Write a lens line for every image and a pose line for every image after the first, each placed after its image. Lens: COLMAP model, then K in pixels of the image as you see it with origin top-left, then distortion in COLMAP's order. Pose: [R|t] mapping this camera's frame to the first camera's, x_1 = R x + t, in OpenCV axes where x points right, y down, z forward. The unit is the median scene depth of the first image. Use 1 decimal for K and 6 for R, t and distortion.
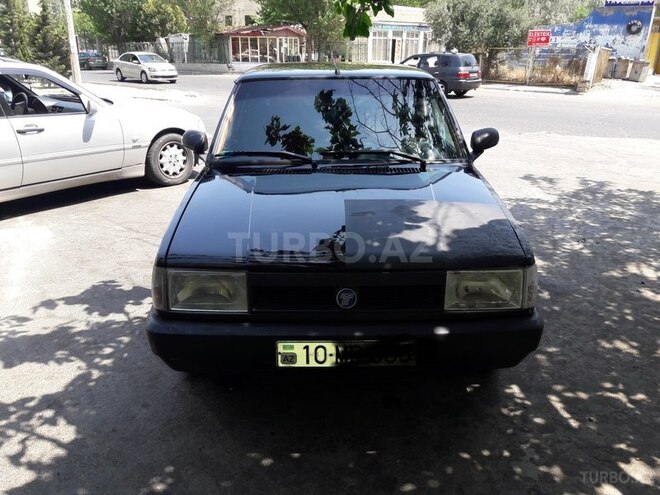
lens RADIAL K [[543.9, 0, 330.9], [0, 543.9, 245.3], [0, 0, 1]] dist [0.013026, -0.021322]
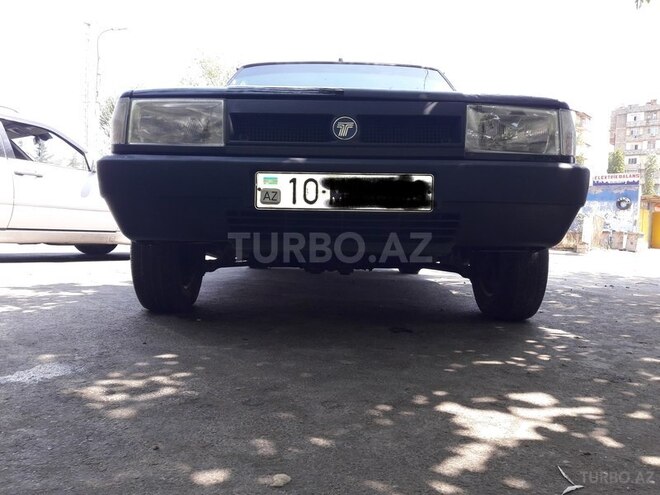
lens RADIAL K [[543.9, 0, 329.1], [0, 543.9, 248.3], [0, 0, 1]] dist [0.013026, -0.021322]
pose [[0.999652, 0.021969, -0.014629, 0.020530], [-0.025522, 0.945859, -0.323574, 0.530261], [0.006728, 0.323834, 0.946090, 0.278962]]
